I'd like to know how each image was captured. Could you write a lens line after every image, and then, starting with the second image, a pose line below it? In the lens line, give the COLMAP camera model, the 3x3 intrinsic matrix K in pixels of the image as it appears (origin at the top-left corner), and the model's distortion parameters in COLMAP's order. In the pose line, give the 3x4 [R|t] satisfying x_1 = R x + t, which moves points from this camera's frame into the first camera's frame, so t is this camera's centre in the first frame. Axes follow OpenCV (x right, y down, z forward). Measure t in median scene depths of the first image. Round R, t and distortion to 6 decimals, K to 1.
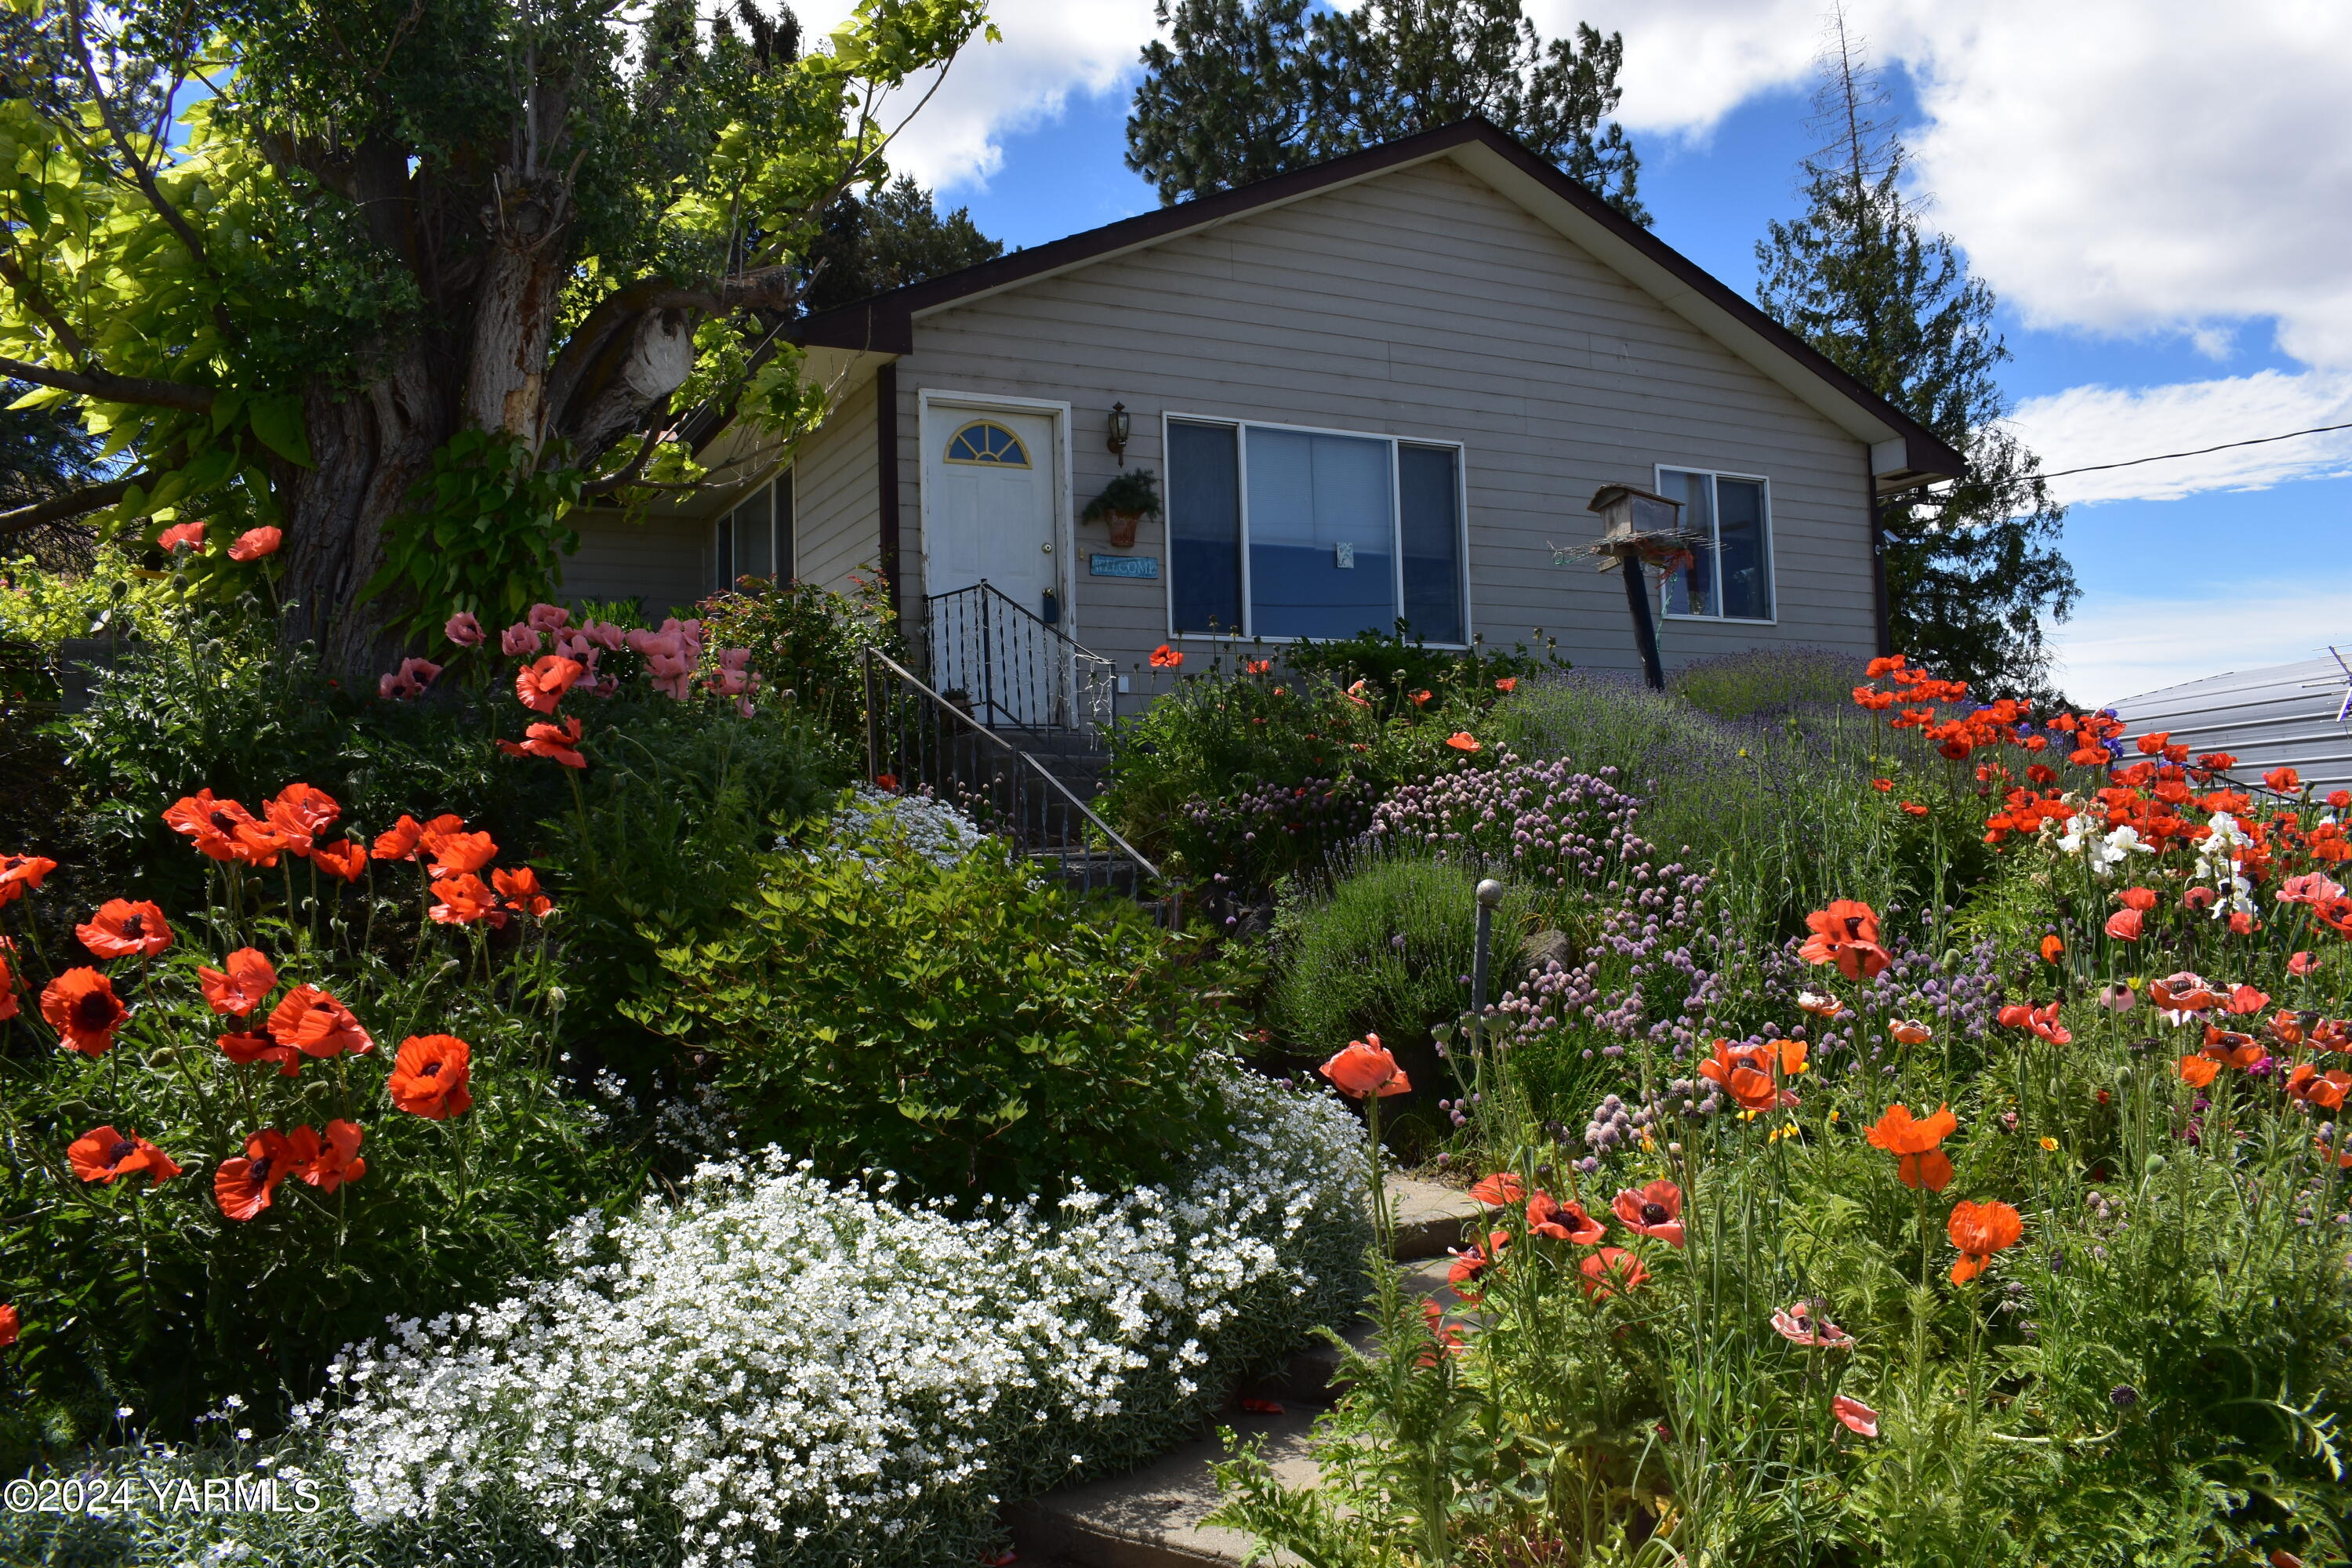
lens RADIAL K [[1822.4, 0, 1175.0], [0, 1822.4, 793.0], [0, 0, 1]] dist [-0.093588, 0.000062]
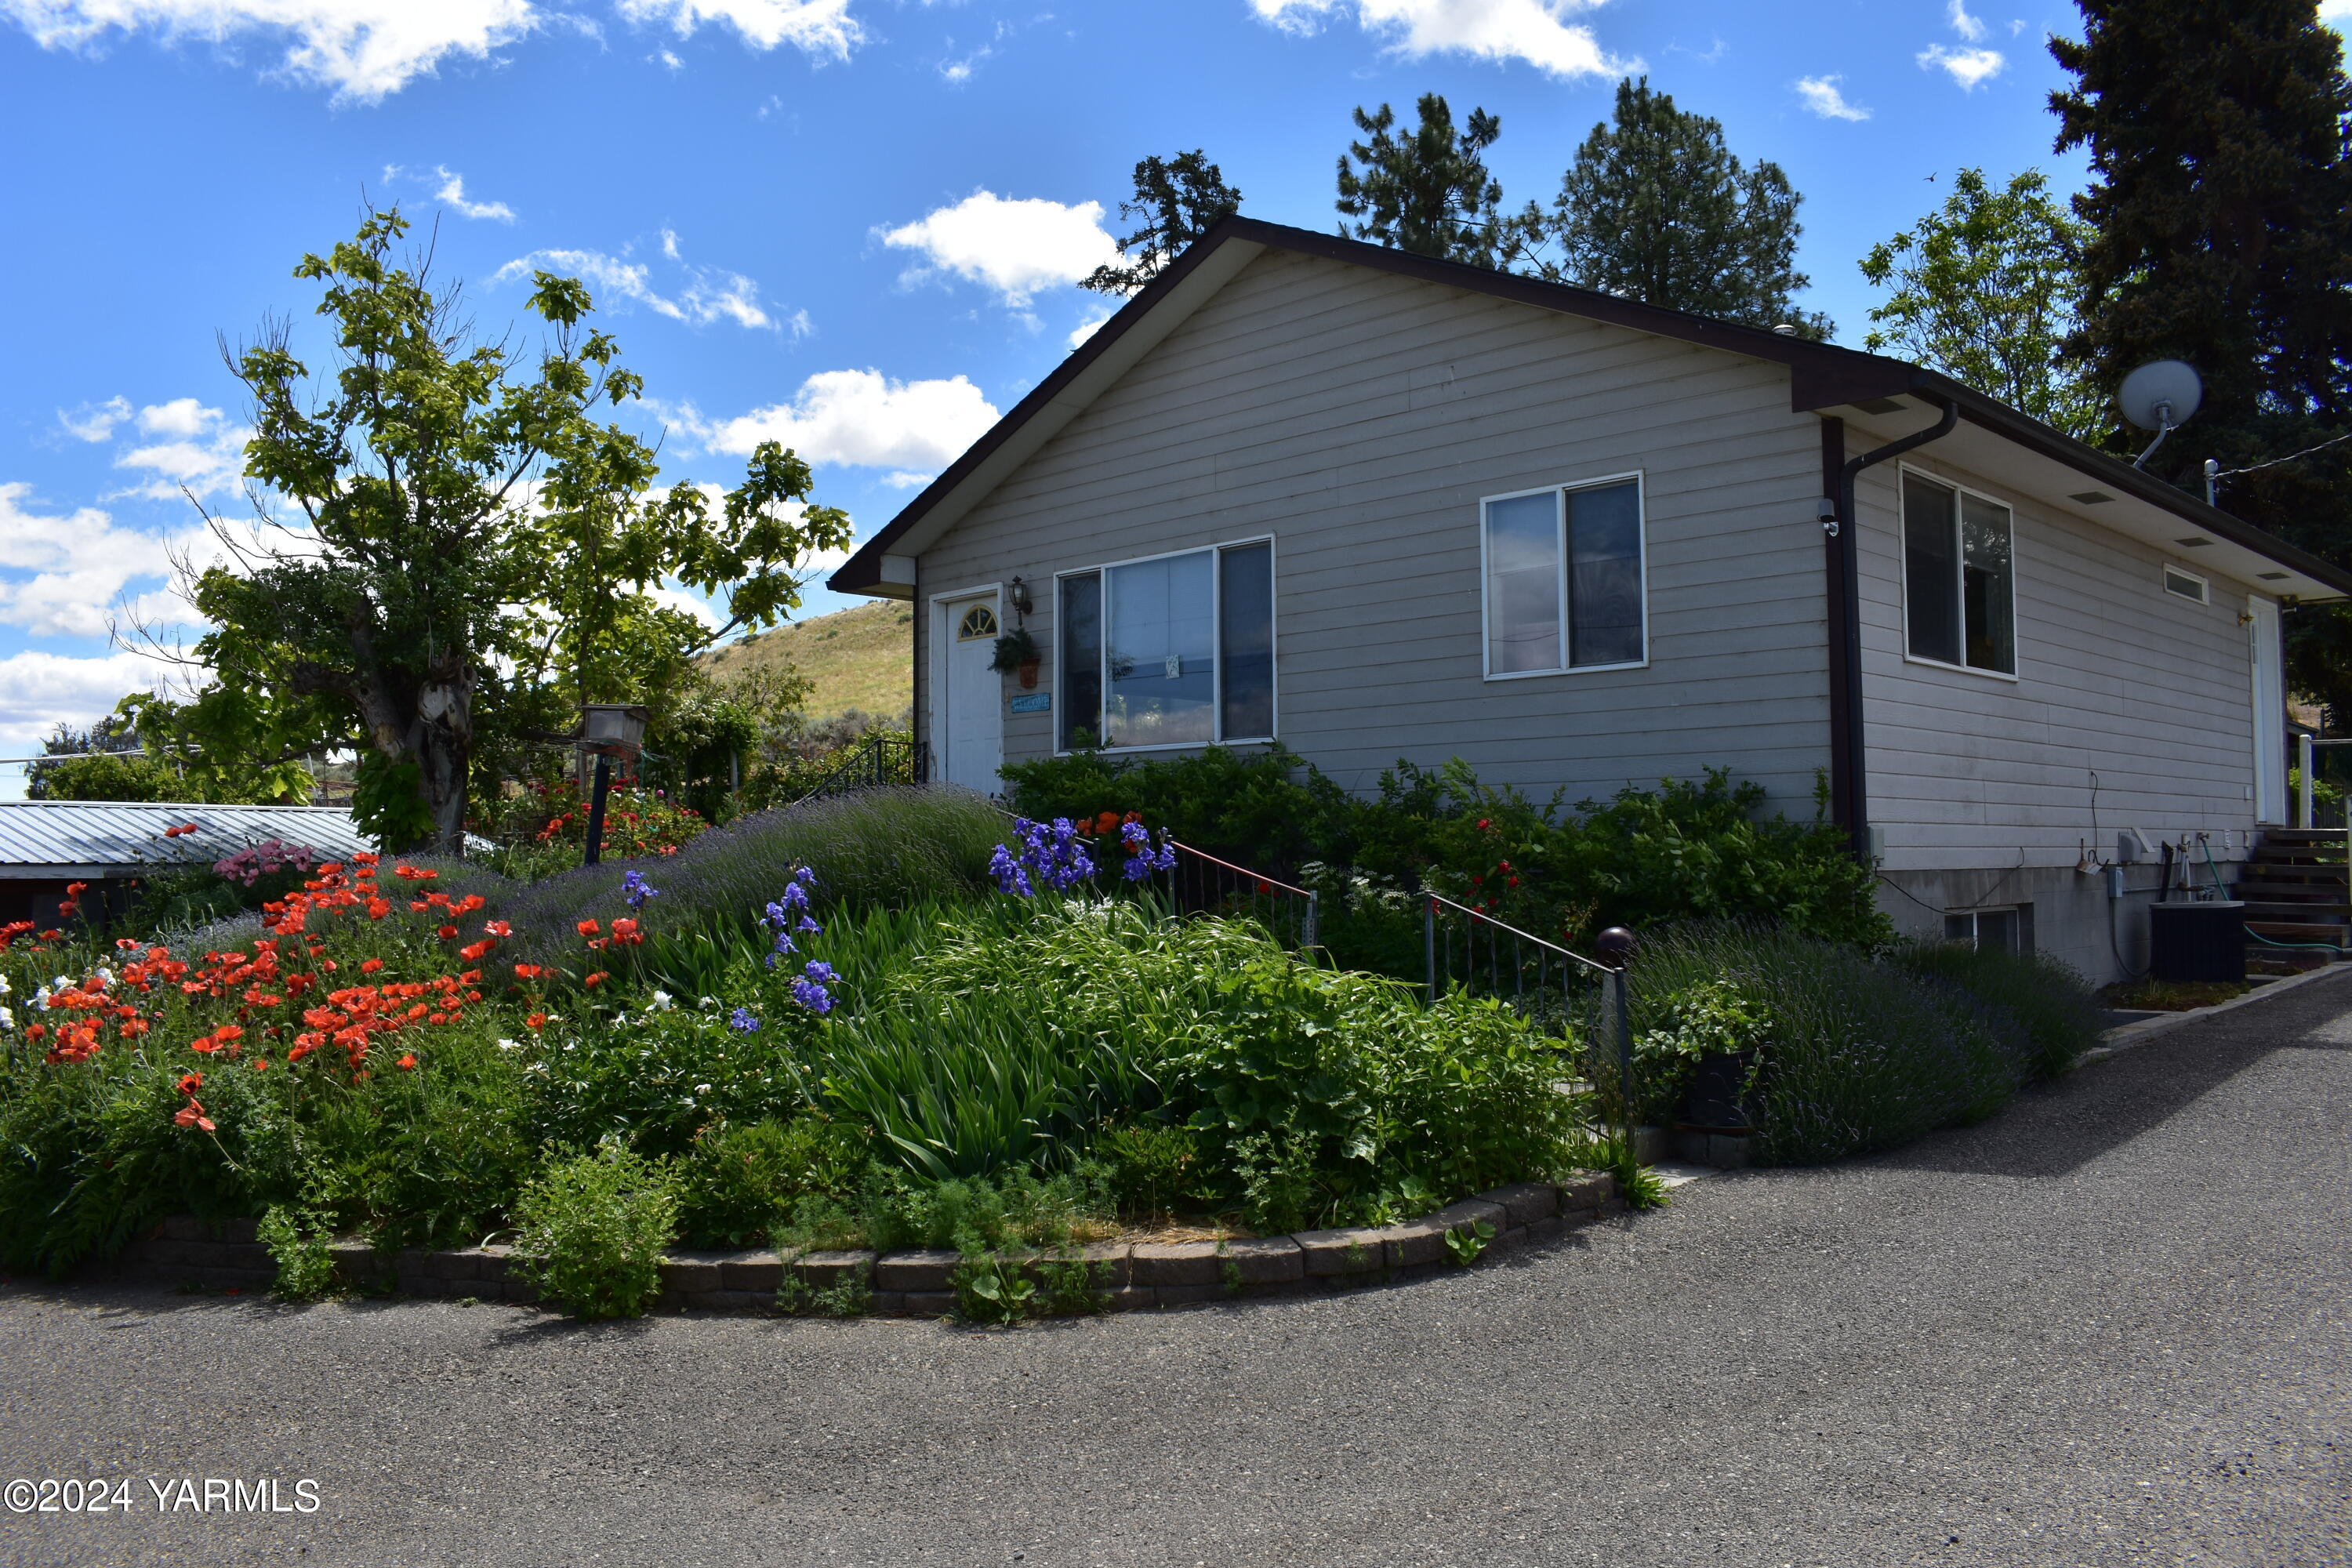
lens RADIAL K [[1822.4, 0, 1175.0], [0, 1822.4, 793.0], [0, 0, 1]] dist [-0.093588, 0.000062]
pose [[0.300226, -0.007088, -0.953842, 1.123833], [0.040685, 0.999158, 0.005381, -0.058837], [0.953000, -0.040422, 0.300262, 0.653002]]
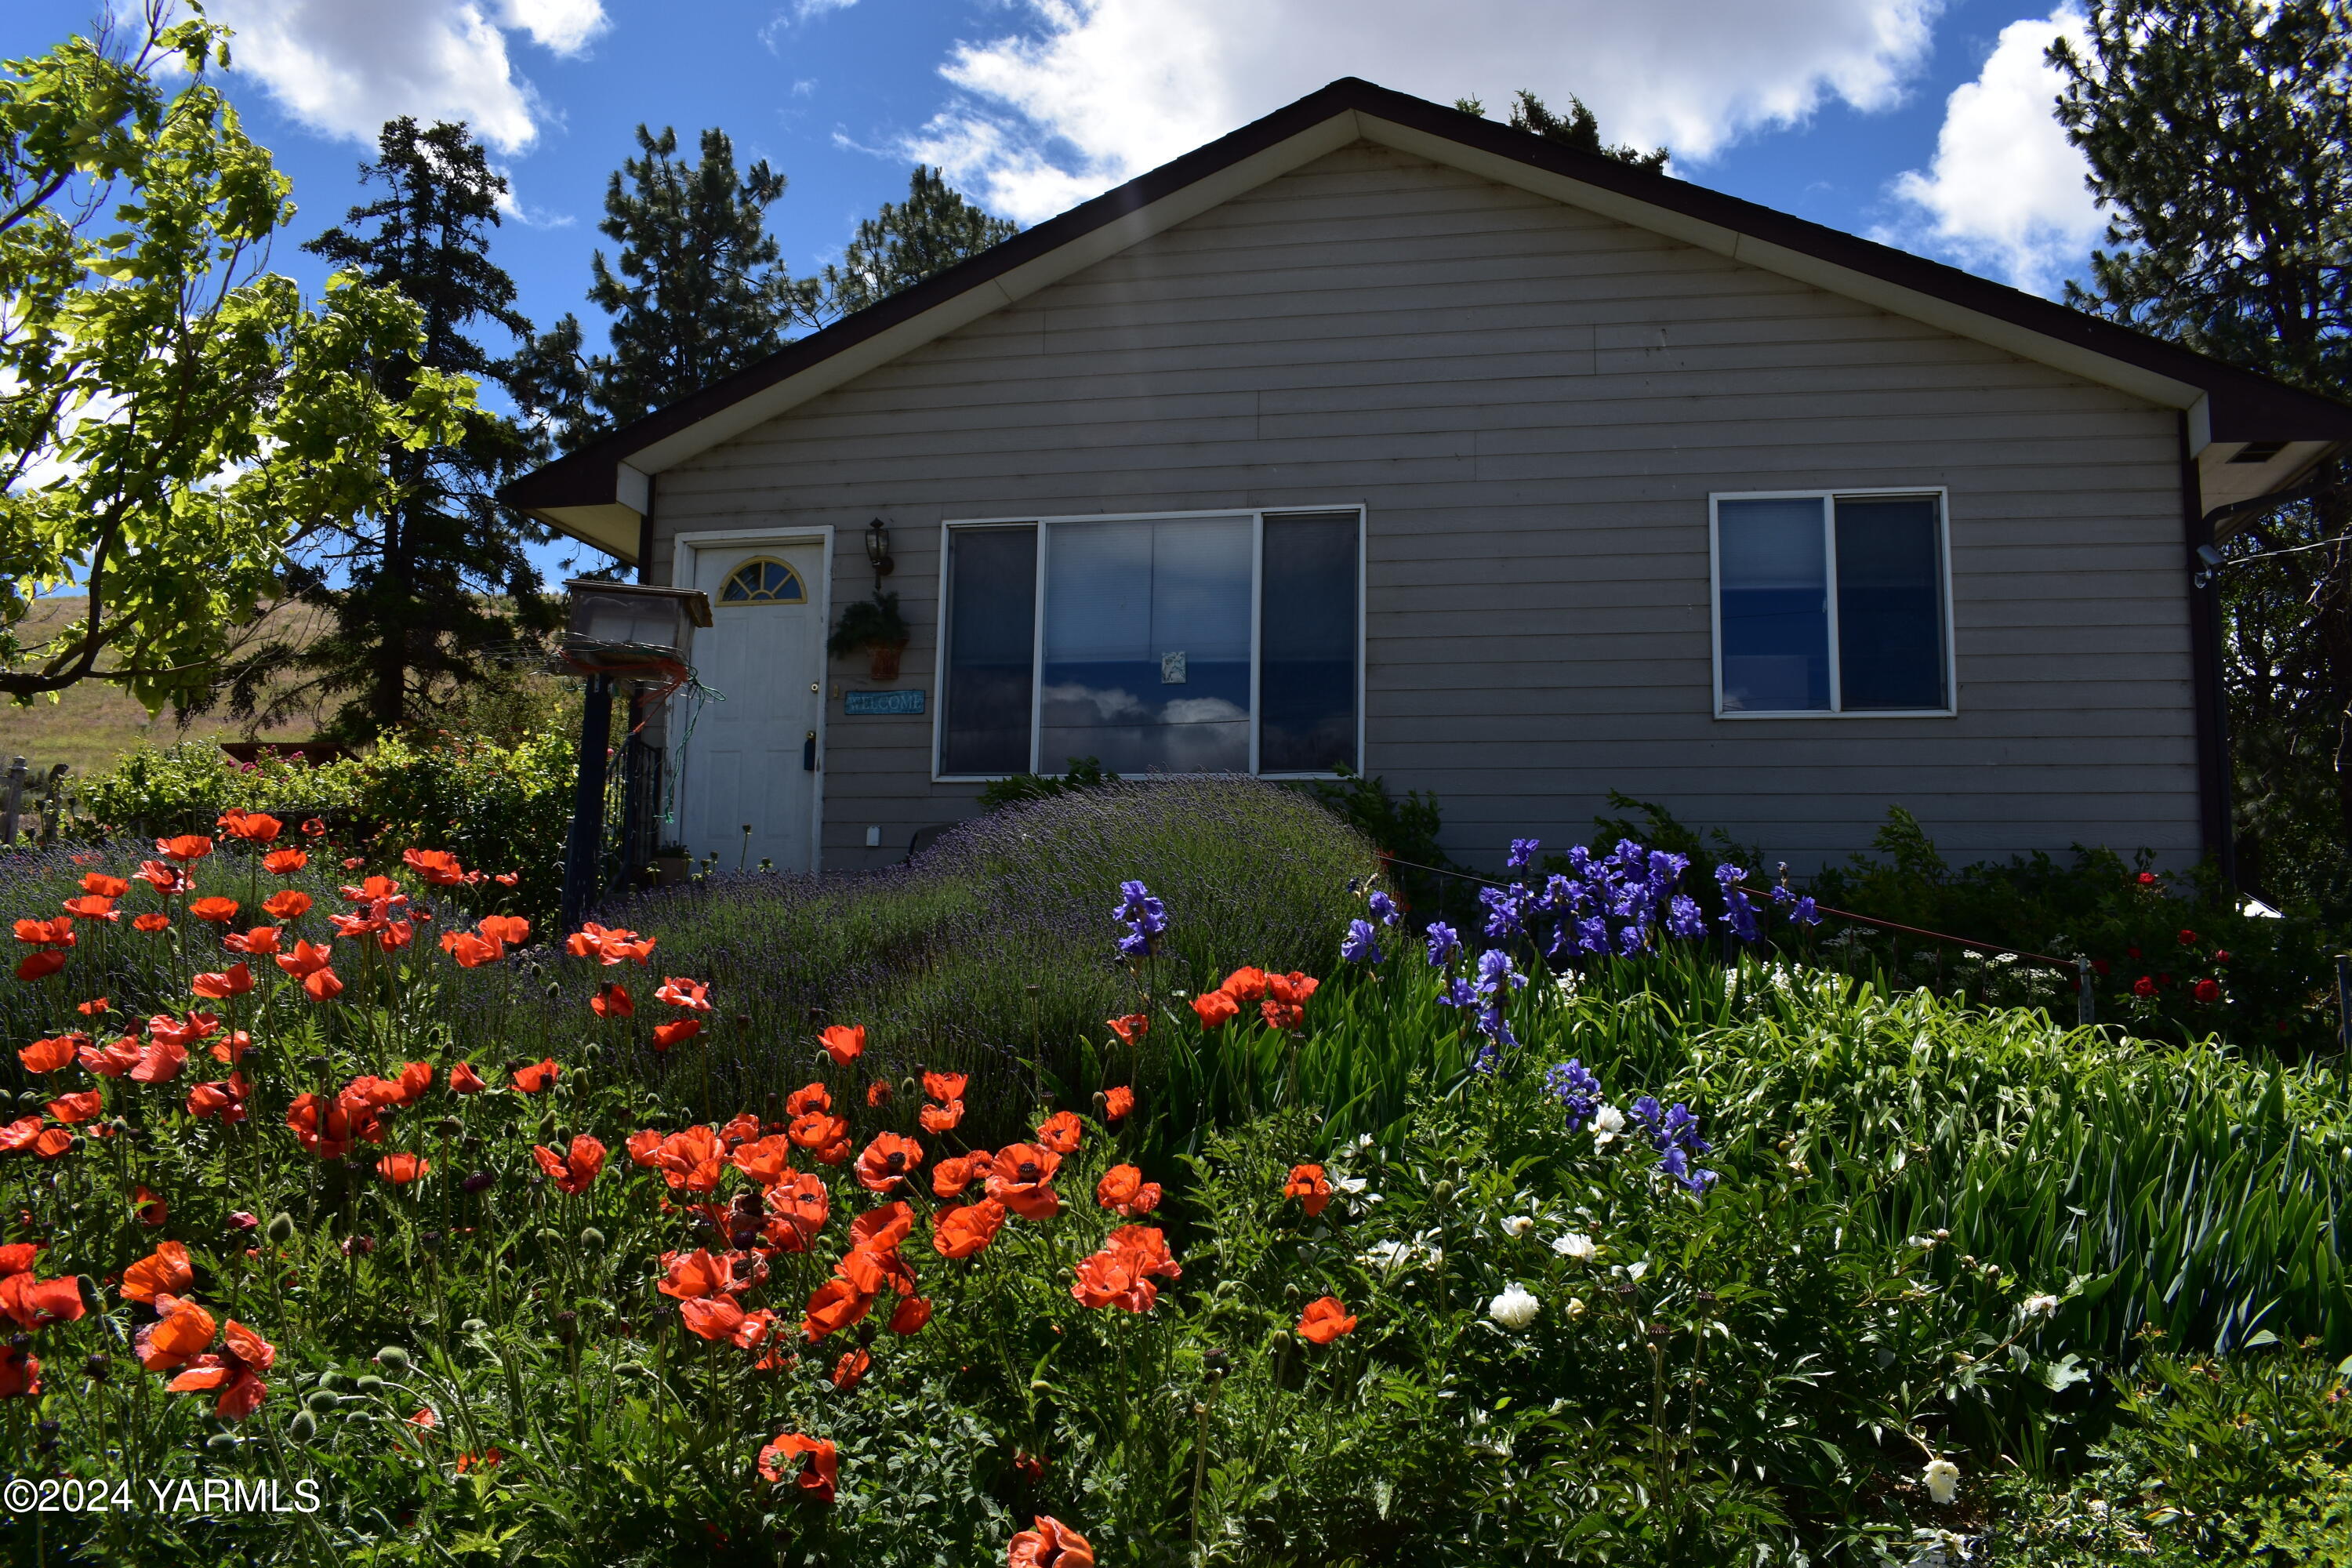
lens RADIAL K [[1822.4, 0, 1175.0], [0, 1822.4, 793.0], [0, 0, 1]] dist [-0.093588, 0.000062]
pose [[0.768470, -0.026871, -0.639322, 0.590820], [-0.014596, 0.998122, -0.059495, -0.027685], [0.639720, 0.055052, 0.766634, 0.382971]]
